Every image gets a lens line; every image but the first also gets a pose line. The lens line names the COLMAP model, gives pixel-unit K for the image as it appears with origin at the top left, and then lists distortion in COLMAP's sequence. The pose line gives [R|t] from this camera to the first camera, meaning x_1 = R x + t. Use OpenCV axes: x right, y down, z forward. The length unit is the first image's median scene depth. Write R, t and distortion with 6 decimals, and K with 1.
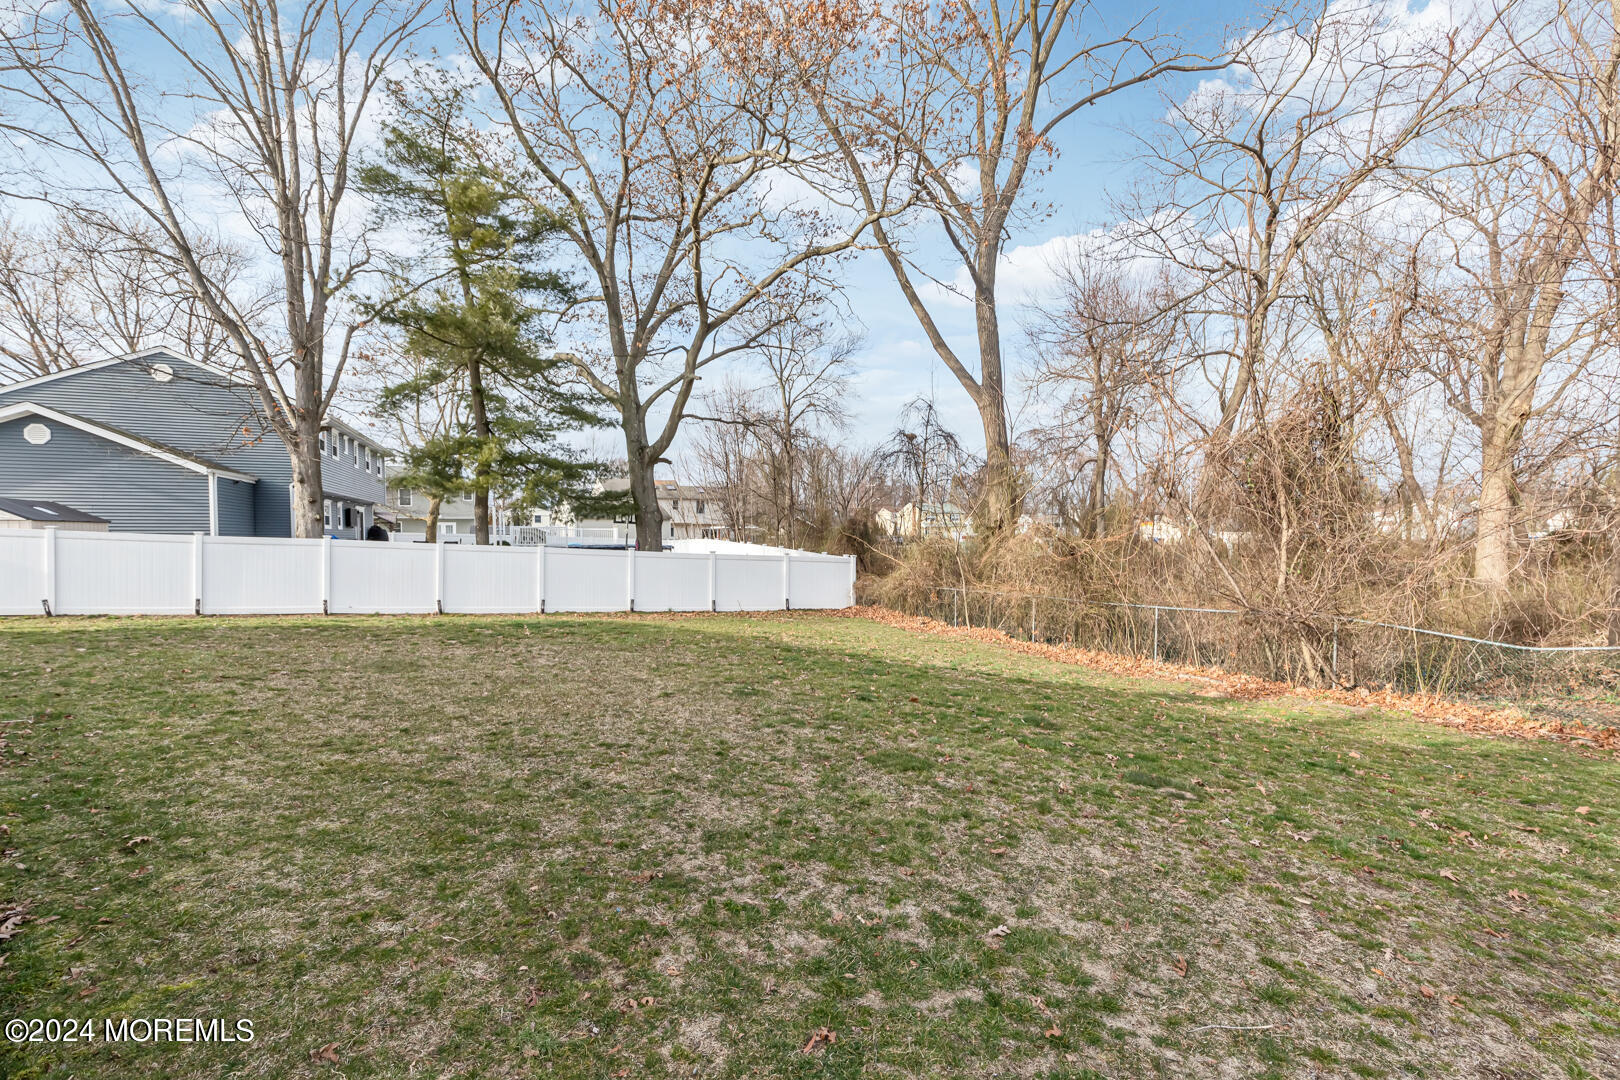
lens RADIAL K [[745.9, 0, 810.0], [0, 745.9, 540.0], [0, 0, 1]] dist [-0.000688, -0.000599]
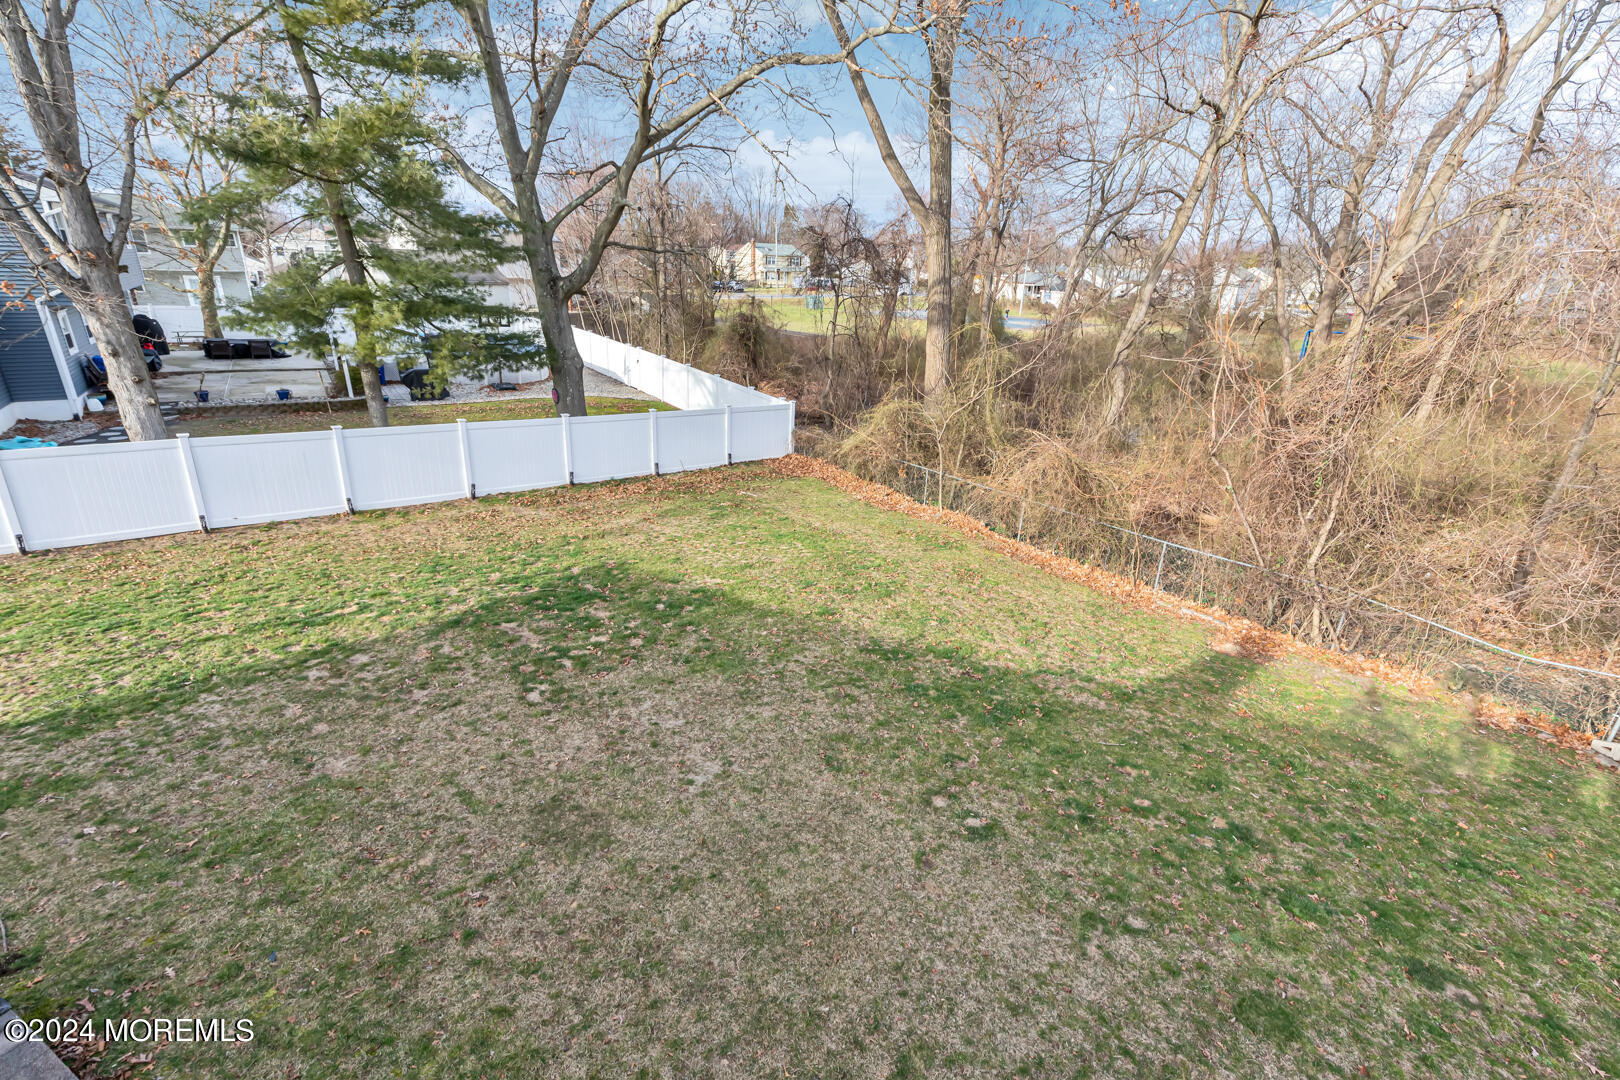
lens RADIAL K [[737.2, 0, 804.9], [0, 737.2, 520.1], [0, 0, 1]] dist [-0.001163, -0.000765]
pose [[0.970126, -0.047016, 0.238001, -0.162302], [-0.036011, 0.942265, 0.332927, -0.154475], [-0.239913, -0.331552, 0.912423, 0.095392]]
